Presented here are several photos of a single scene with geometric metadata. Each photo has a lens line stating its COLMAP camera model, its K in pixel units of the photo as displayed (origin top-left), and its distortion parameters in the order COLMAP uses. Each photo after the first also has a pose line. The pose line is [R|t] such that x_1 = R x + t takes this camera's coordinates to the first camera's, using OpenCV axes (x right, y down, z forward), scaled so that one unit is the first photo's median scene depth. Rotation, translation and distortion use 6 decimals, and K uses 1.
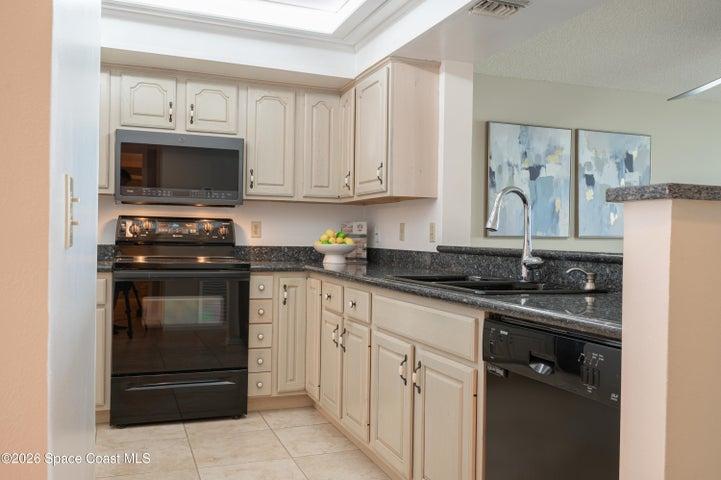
lens RADIAL K [[622.3, 0, 360.6], [0, 622.3, 239.3], [0, 0, 1]] dist [-0.011491, -0.012714]
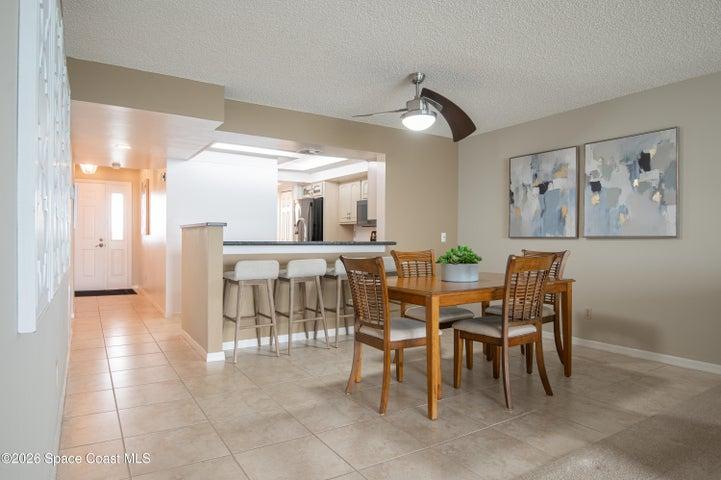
lens RADIAL K [[439.4, 0, 358.4], [0, 439.4, 238.8], [0, 0, 1]] dist [-0.027477, -0.003872]
pose [[0.186693, -0.009687, -0.982371, 1.090434], [-0.007051, 0.999912, -0.011200, 0.011696], [0.982393, 0.009018, 0.186608, 0.442290]]
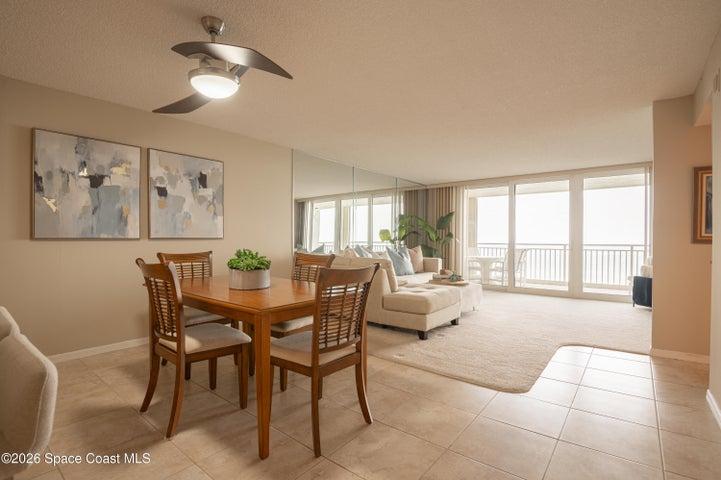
lens RADIAL K [[343.4, 0, 358.8], [0, 343.4, 242.7], [0, 0, 1]] dist [-0.018814, -0.004763]
pose [[0.867731, -0.013233, 0.496858, 0.379772], [0.007231, 0.999876, 0.014001, -0.001510], [-0.496981, -0.008556, 0.867719, 0.230764]]
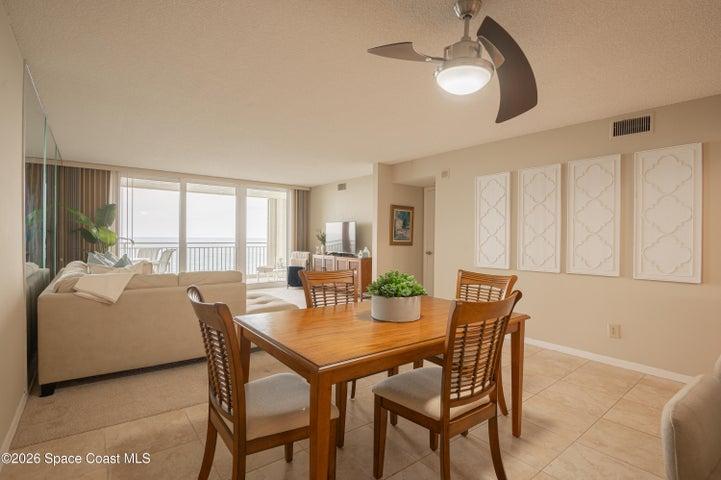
lens RADIAL K [[343.4, 0, 363.2], [0, 343.4, 241.9], [0, 0, 1]] dist [-0.018814, -0.004763]
pose [[-0.299869, -0.028795, 0.953546, 0.136306], [-0.013155, 0.999574, 0.026048, -0.025536], [-0.953890, -0.004733, -0.300120, 0.865613]]
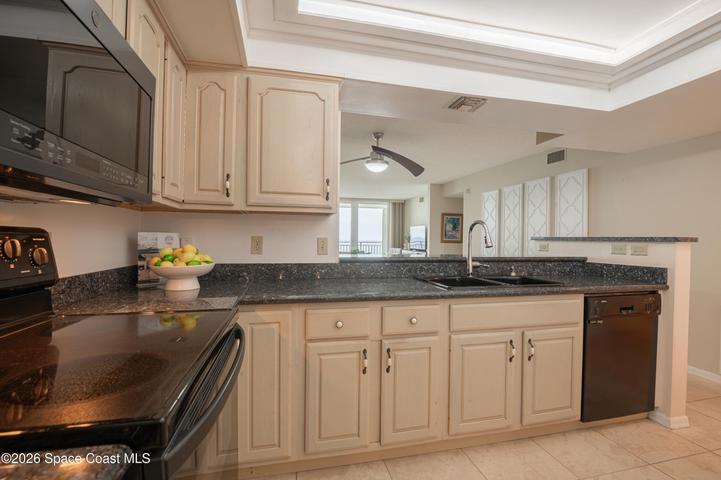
lens RADIAL K [[332.4, 0, 361.7], [0, 332.4, 242.1], [0, 0, 1]] dist [-0.015667, -0.005341]
pose [[0.136194, -0.022885, 0.990418, -0.337394], [-0.003354, 0.999717, 0.023561, -0.023091], [-0.990676, -0.006530, 0.136079, 0.600293]]
